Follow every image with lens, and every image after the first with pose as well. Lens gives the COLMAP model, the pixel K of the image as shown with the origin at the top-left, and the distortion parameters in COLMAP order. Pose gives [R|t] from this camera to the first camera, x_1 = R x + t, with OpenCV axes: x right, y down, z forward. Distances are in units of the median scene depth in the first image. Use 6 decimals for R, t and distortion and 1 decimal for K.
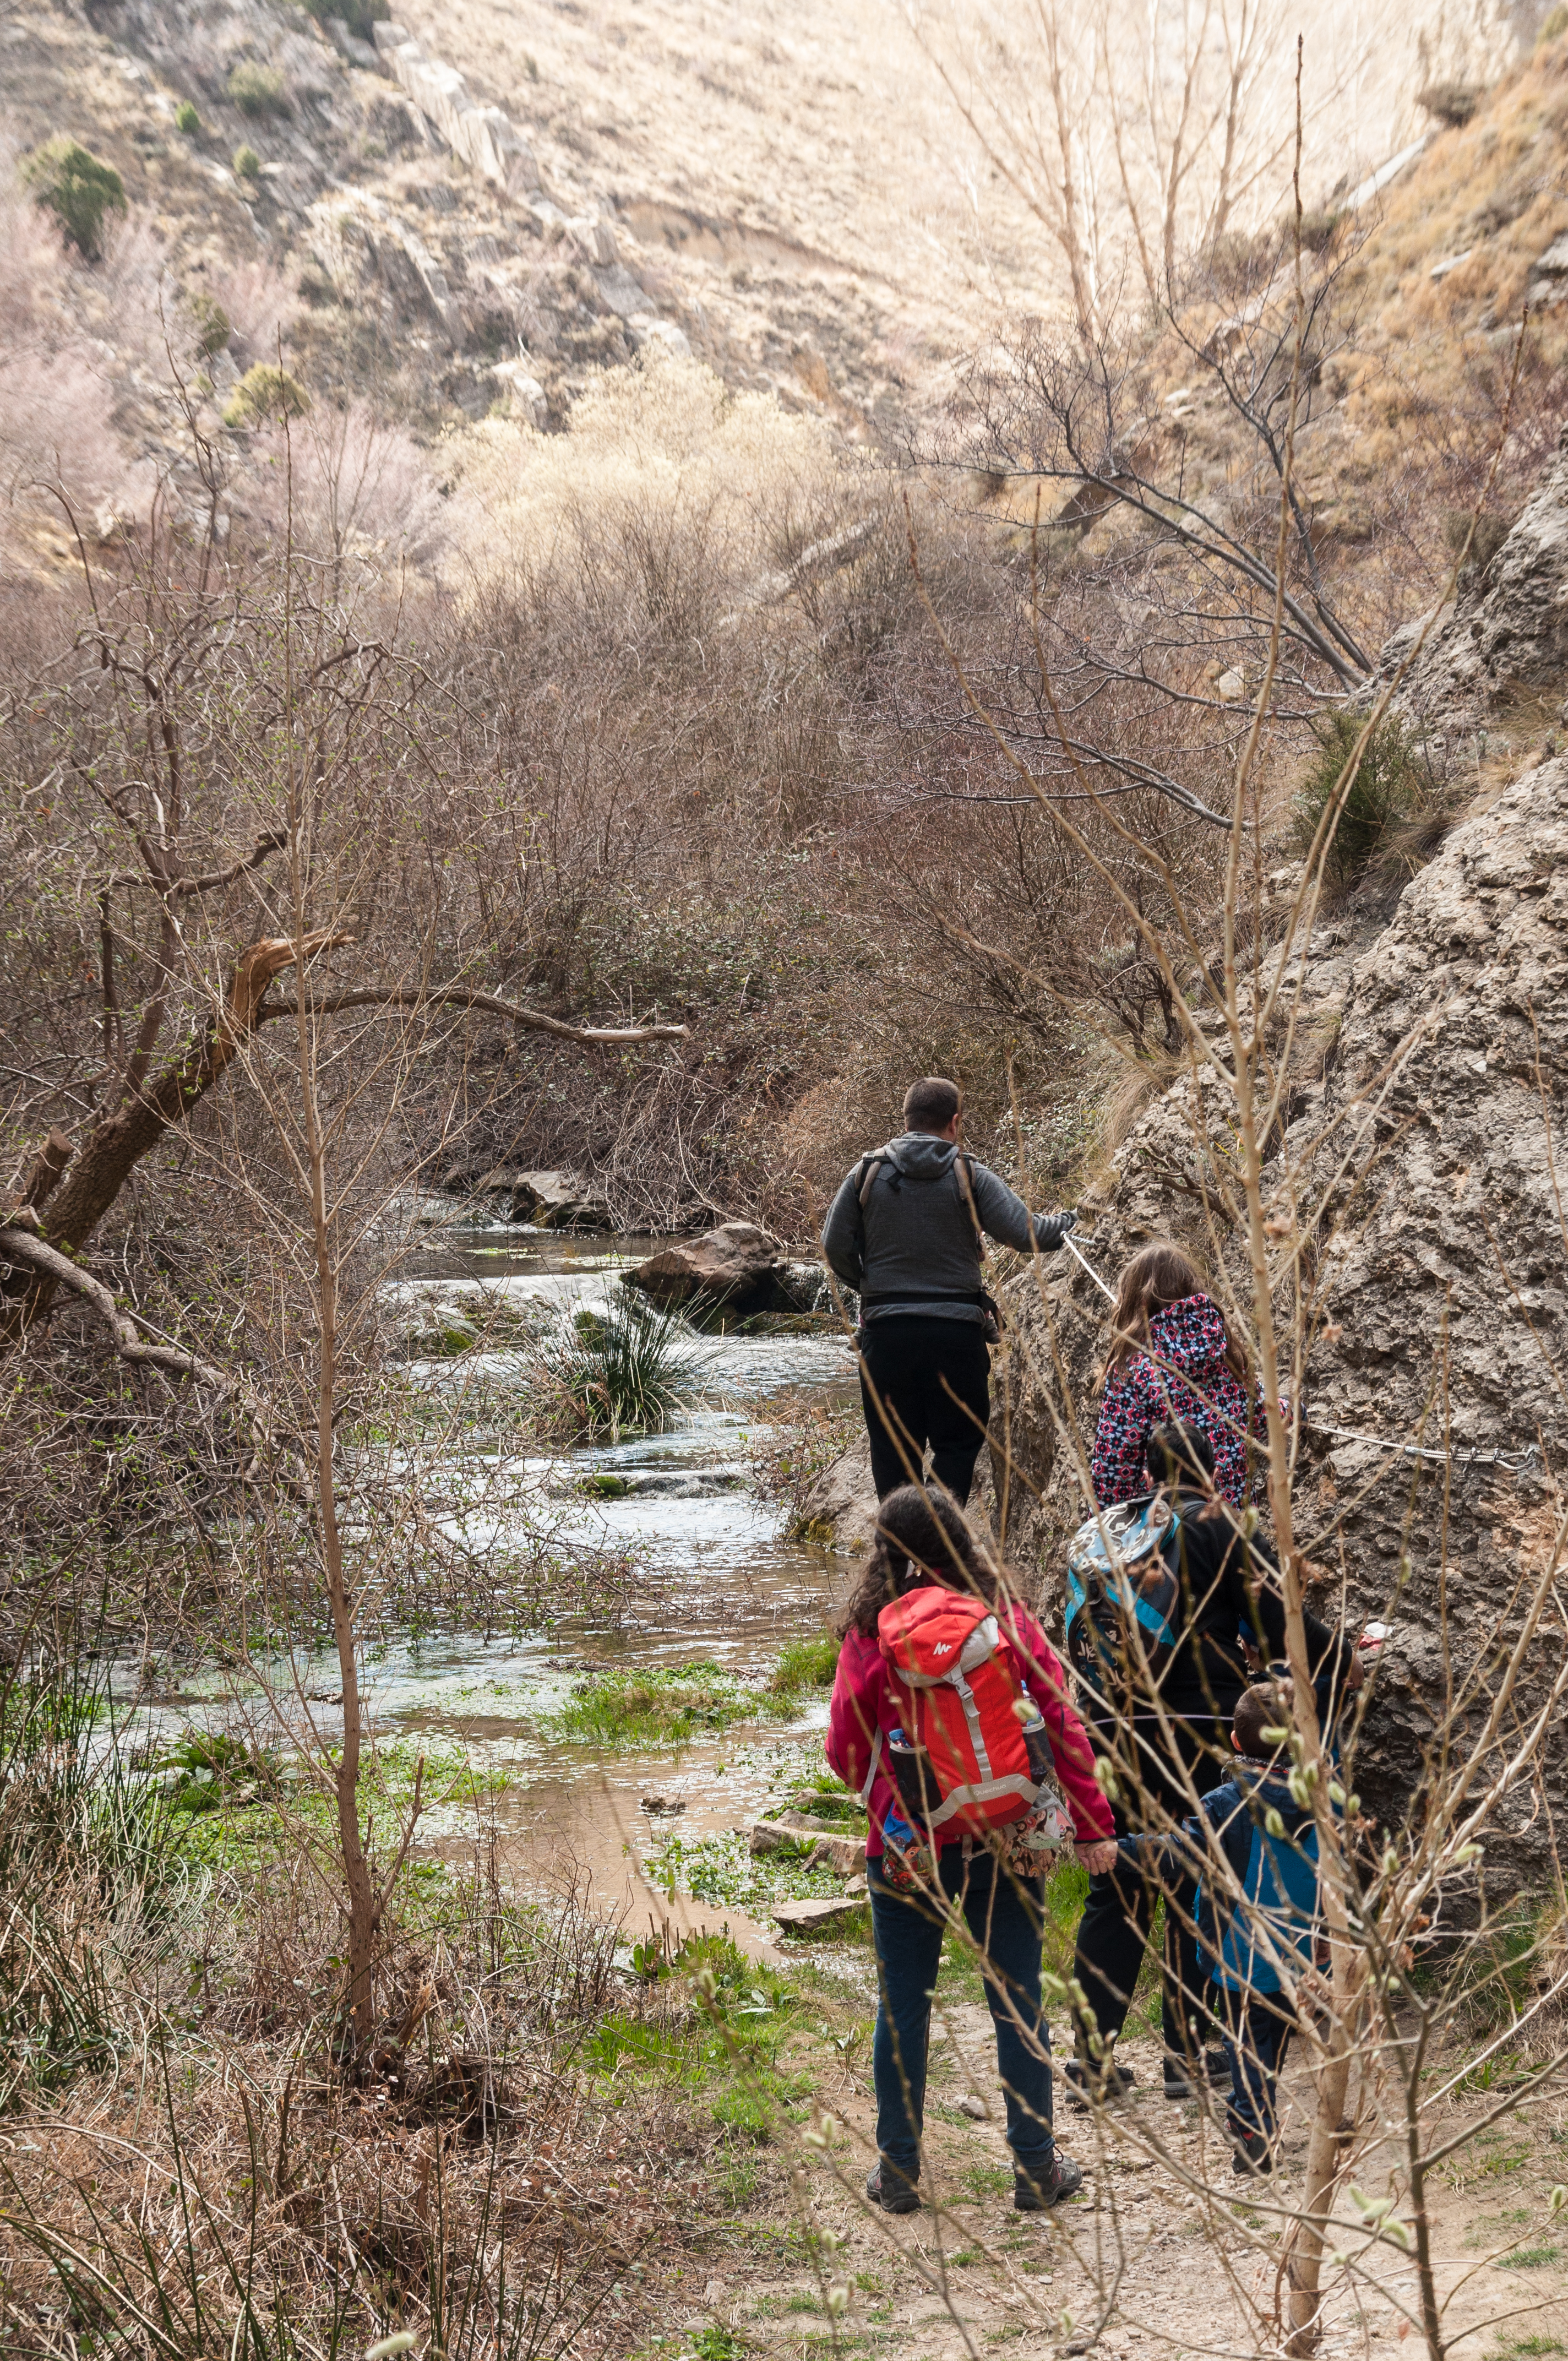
lens RADIAL K [[5278.6, 0, 783.9], [0, 5278.6, 1180.7], [0, 0, 1]] dist [0.022146, 0.000000]
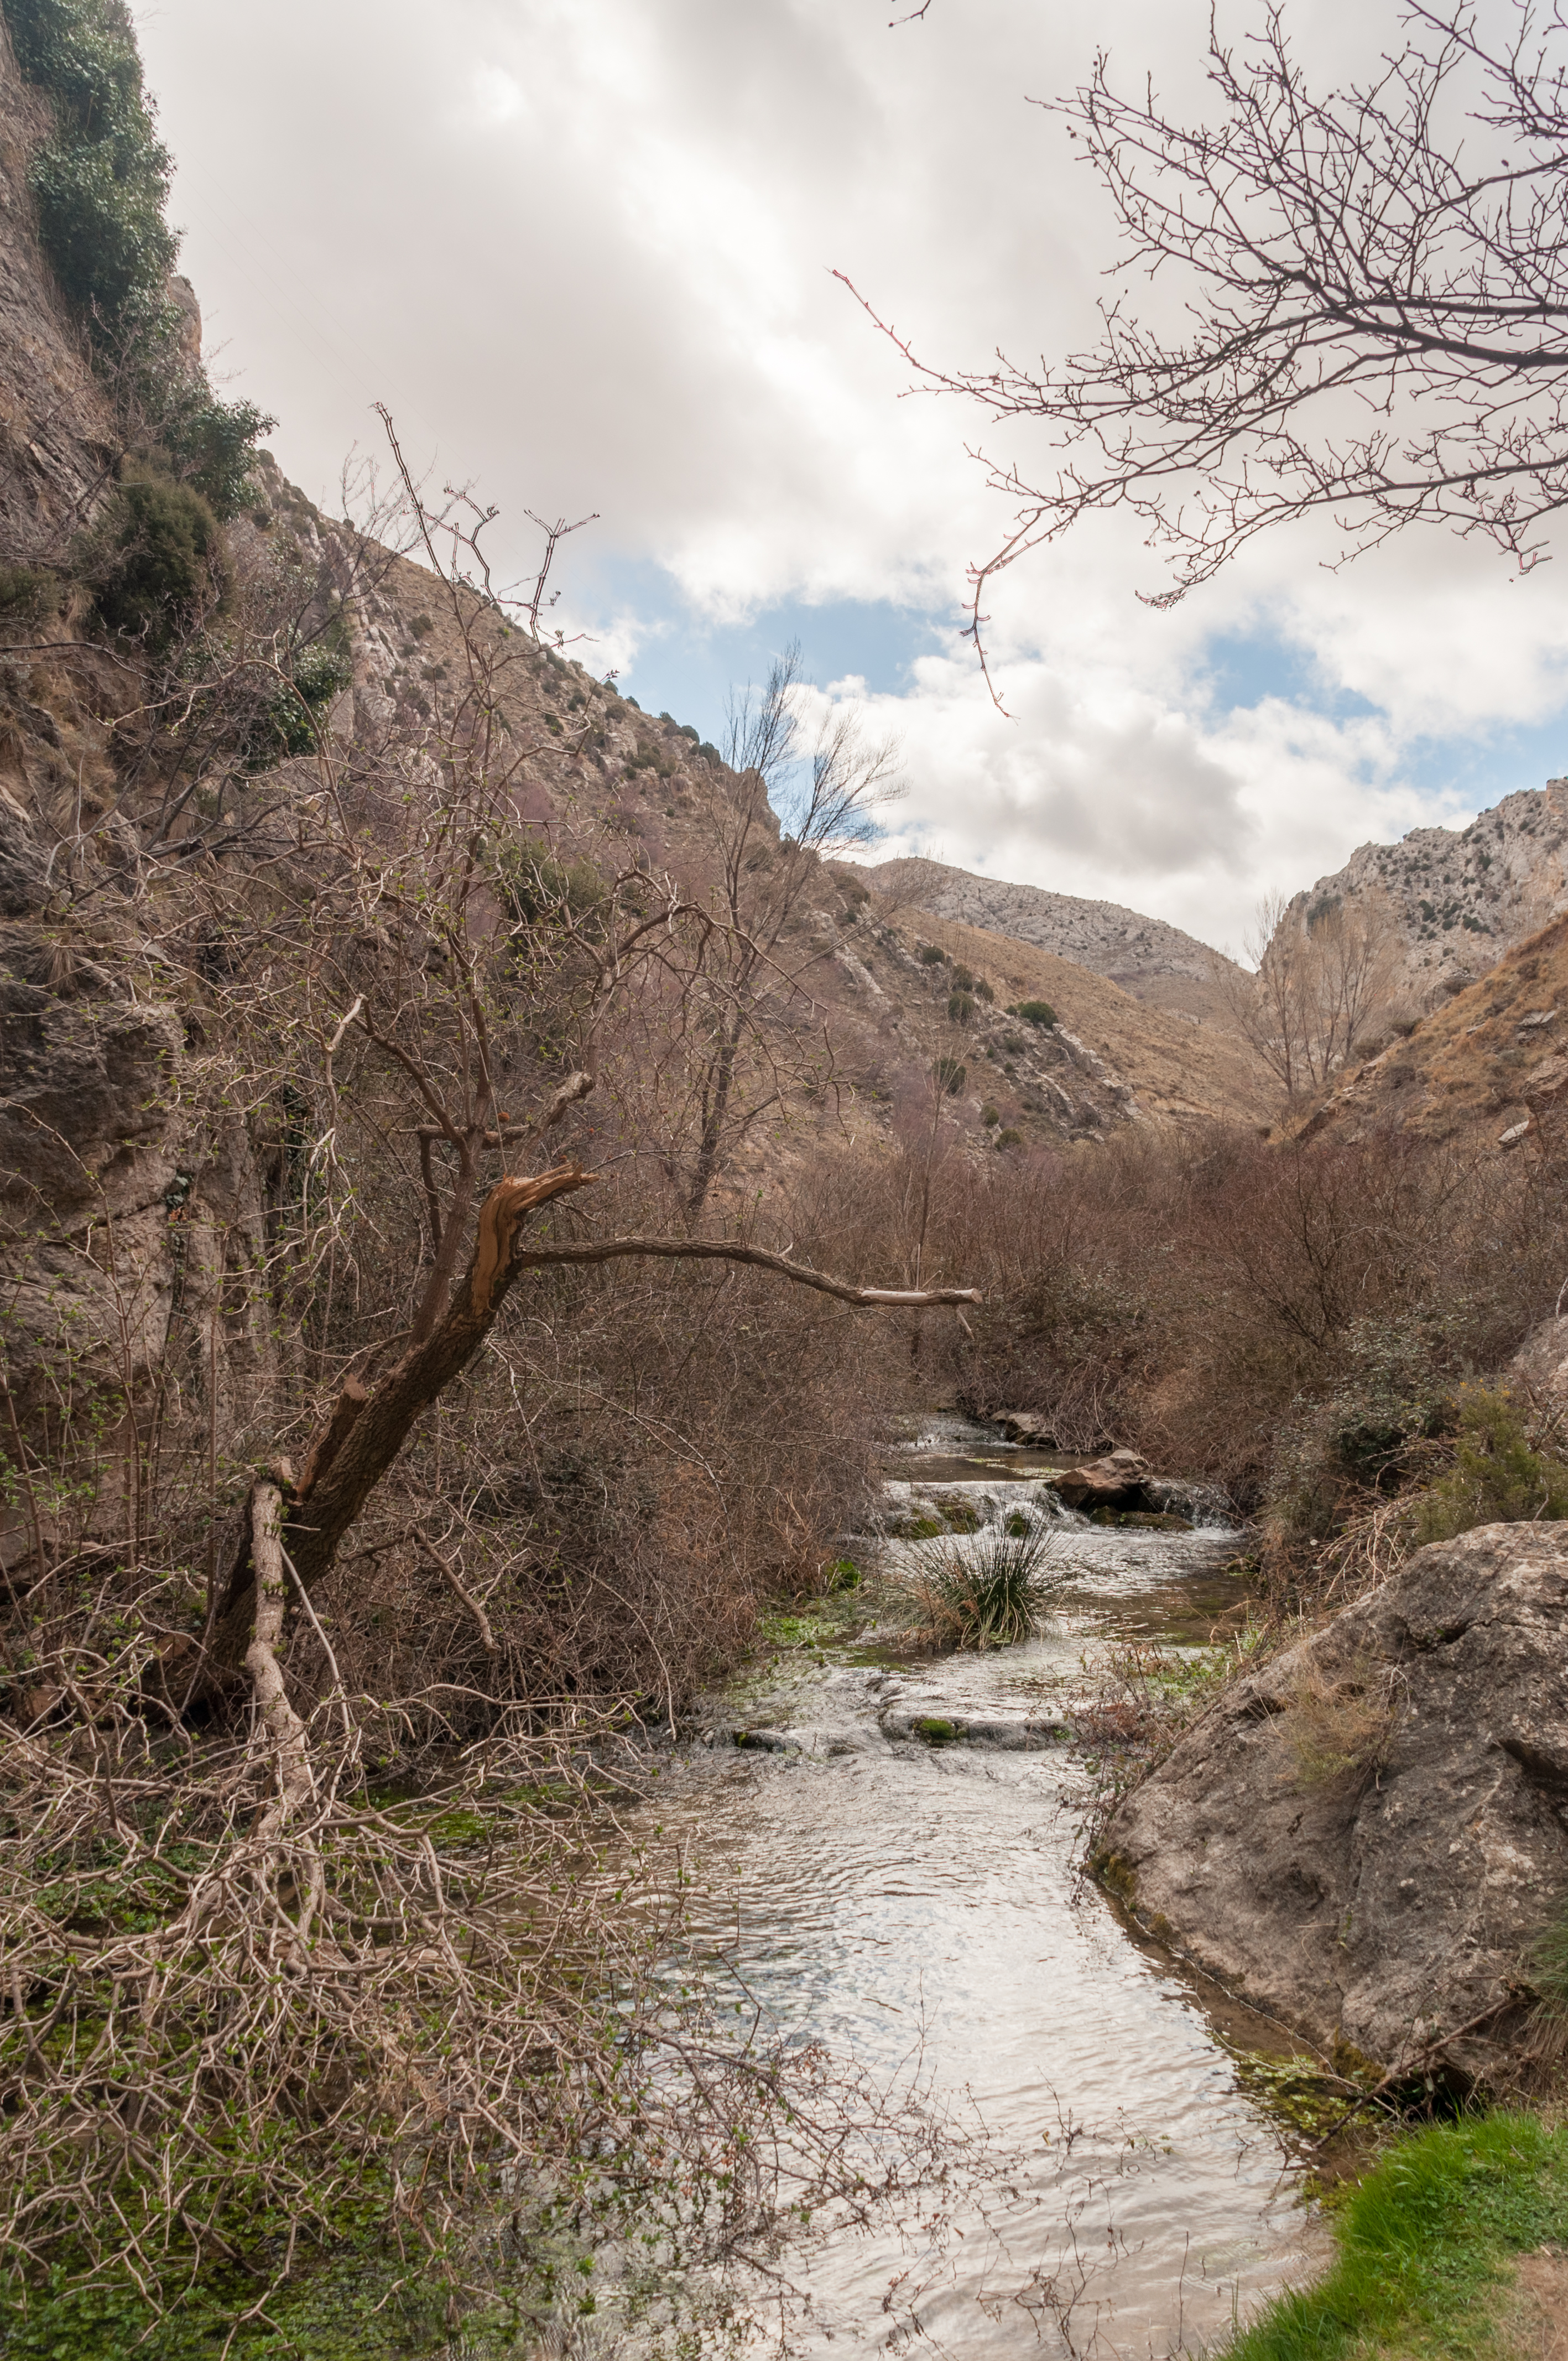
lens RADIAL K [[1901.6, 0, 784.7], [0, 1901.6, 1173.5], [0, 0, 1]] dist [0.001400, -0.031105]
pose [[0.978663, 0.025260, -0.203914, 0.006833], [-0.049433, 0.992212, -0.114335, -0.005164], [0.199437, 0.121976, 0.972289, 0.340668]]
